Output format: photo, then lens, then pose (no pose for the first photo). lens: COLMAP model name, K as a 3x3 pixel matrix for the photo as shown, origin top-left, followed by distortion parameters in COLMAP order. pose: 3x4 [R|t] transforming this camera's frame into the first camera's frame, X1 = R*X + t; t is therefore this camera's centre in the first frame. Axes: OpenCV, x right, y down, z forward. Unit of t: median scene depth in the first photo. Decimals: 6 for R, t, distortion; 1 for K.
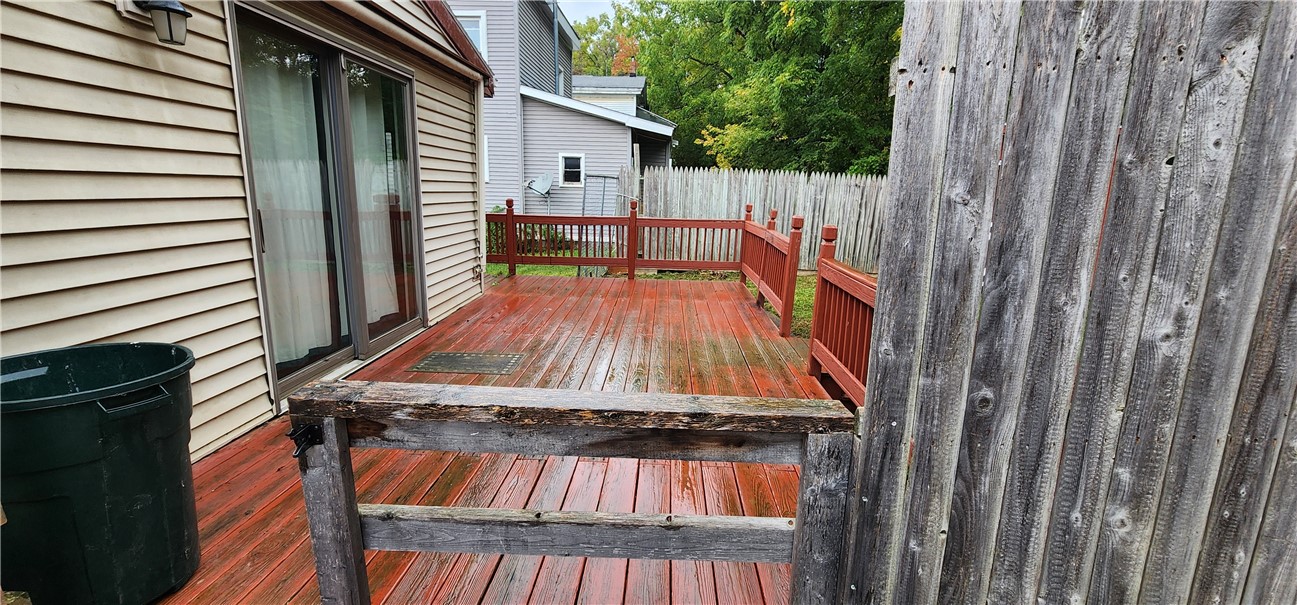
lens RADIAL K [[541.6, 0, 651.6], [0, 541.6, 295.6], [0, 0, 1]] dist [0.010902, -0.000003]
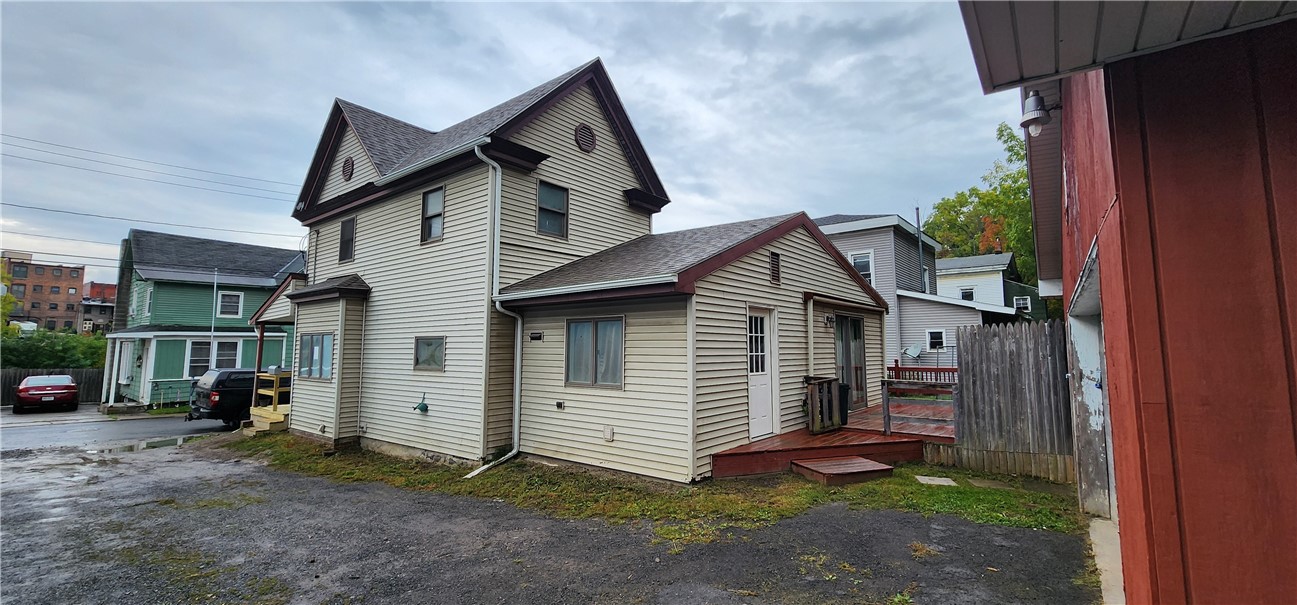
lens RADIAL K [[541.6, 0, 651.6], [0, 541.6, 295.6], [0, 0, 1]] dist [0.010902, -0.000003]
pose [[0.799069, -0.087977, -0.594768, 0.125436], [-0.094176, 0.958711, -0.268337, 0.119617], [0.593818, 0.270432, 0.757790, -0.612931]]
